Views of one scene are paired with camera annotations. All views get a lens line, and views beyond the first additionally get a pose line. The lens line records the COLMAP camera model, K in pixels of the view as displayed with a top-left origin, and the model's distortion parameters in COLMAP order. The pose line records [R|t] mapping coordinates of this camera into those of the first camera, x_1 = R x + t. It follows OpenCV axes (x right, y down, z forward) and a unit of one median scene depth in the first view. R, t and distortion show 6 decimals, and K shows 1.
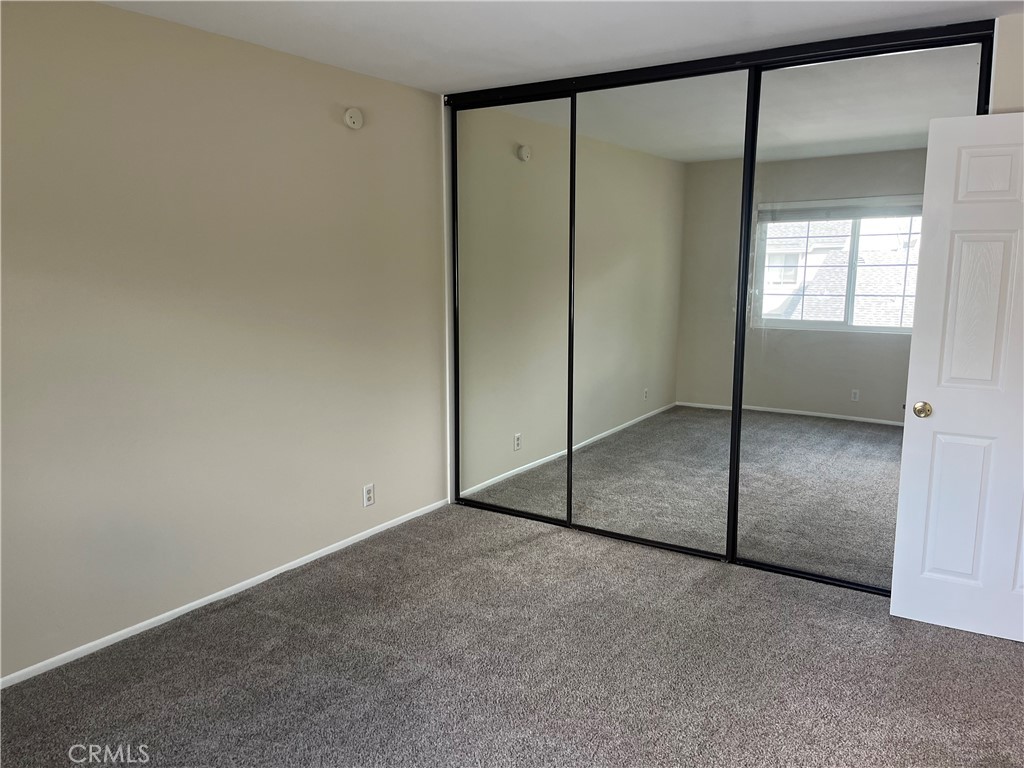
lens RADIAL K [[752.3, 0, 512.0], [0, 752.3, 384.0], [0, 0, 1]] dist [0.054970, -0.080653]
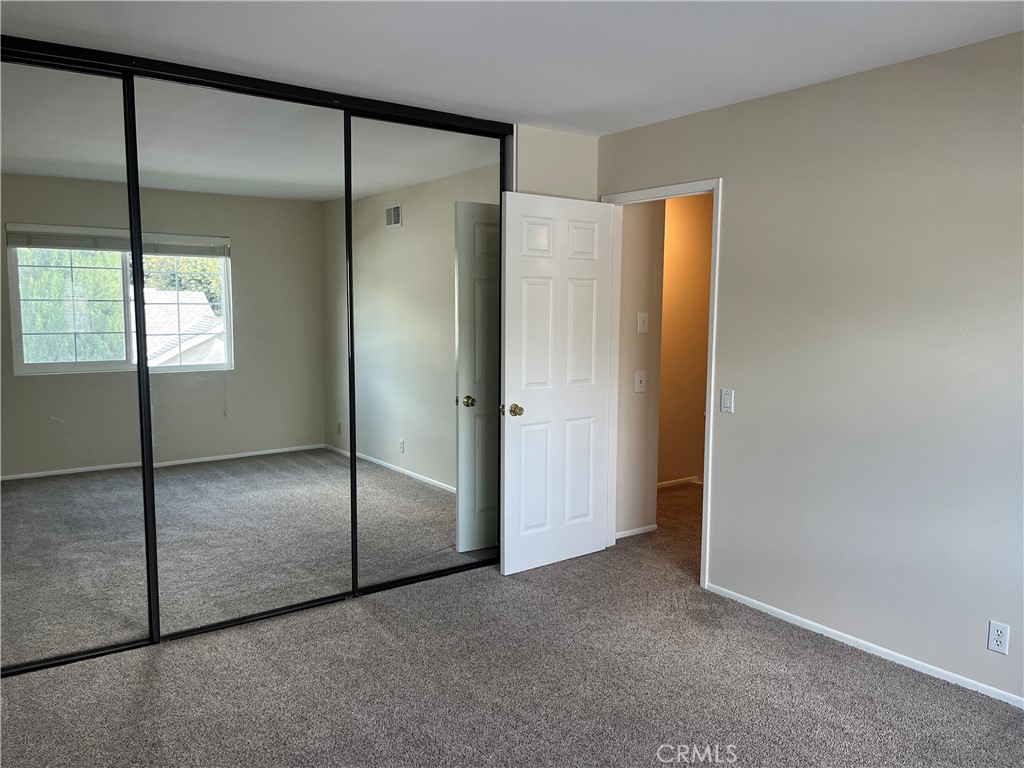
lens RADIAL K [[779.9, 0, 517.5], [0, 779.9, 376.1], [0, 0, 1]] dist [0.059903, -0.091052]
pose [[0.356006, -0.084022, 0.930699, -0.552622], [0.140045, 0.989499, 0.035761, -0.055467], [-0.923930, 0.117609, 0.364034, 0.383270]]
